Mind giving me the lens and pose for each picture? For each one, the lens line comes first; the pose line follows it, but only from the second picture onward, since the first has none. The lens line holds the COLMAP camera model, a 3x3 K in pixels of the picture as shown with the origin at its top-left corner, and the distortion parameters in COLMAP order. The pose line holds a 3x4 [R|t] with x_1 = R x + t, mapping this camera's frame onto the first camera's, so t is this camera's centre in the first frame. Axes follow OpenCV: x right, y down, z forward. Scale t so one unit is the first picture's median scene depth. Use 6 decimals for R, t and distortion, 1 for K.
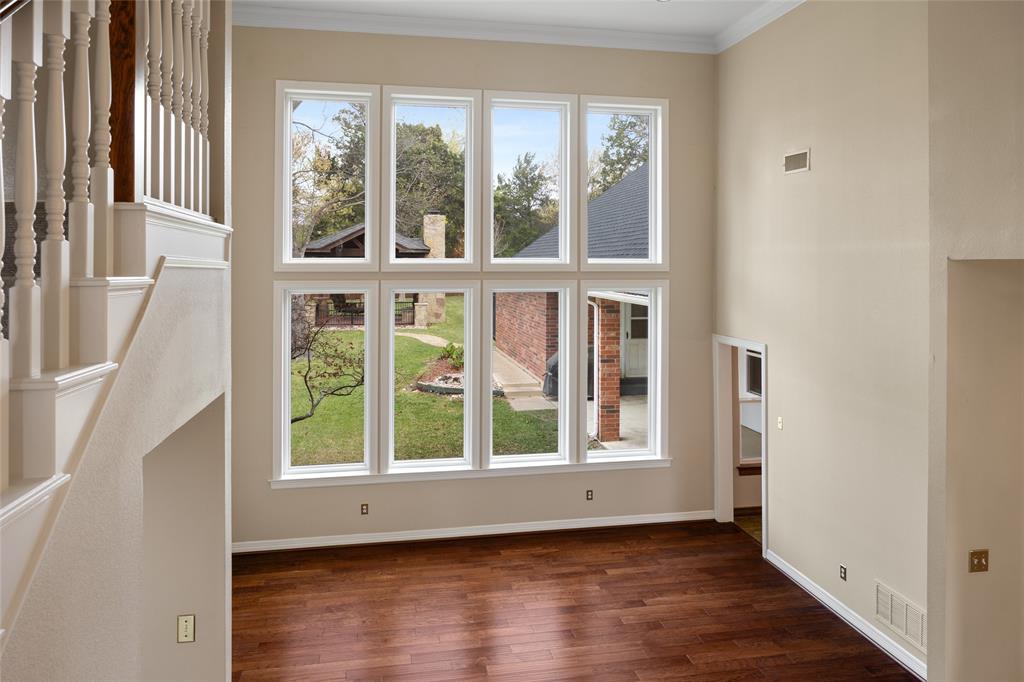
lens RADIAL K [[674.5, 0, 506.2], [0, 674.5, 261.3], [0, 0, 1]] dist [0.000442, -0.002509]
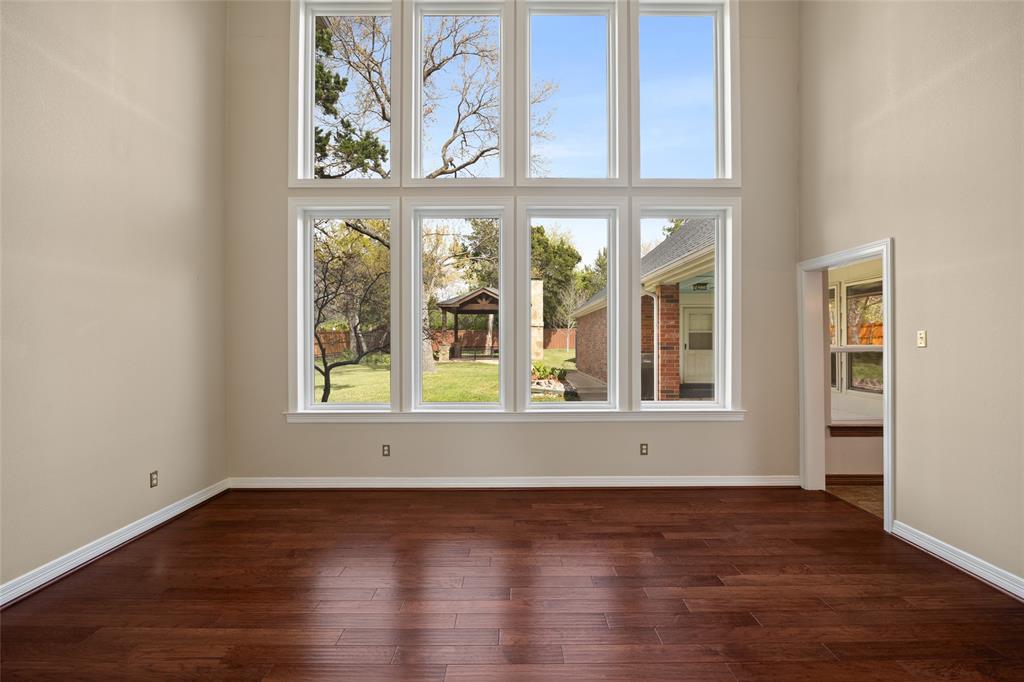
lens RADIAL K [[455.4, 0, 516.0], [0, 455.4, 340.2], [0, 0, 1]] dist [-0.012499, -0.000363]
pose [[0.984745, -0.002992, -0.173976, 0.072042], [0.003986, 0.999978, 0.005363, 0.228080], [0.173956, -0.005975, 0.984735, 0.451777]]
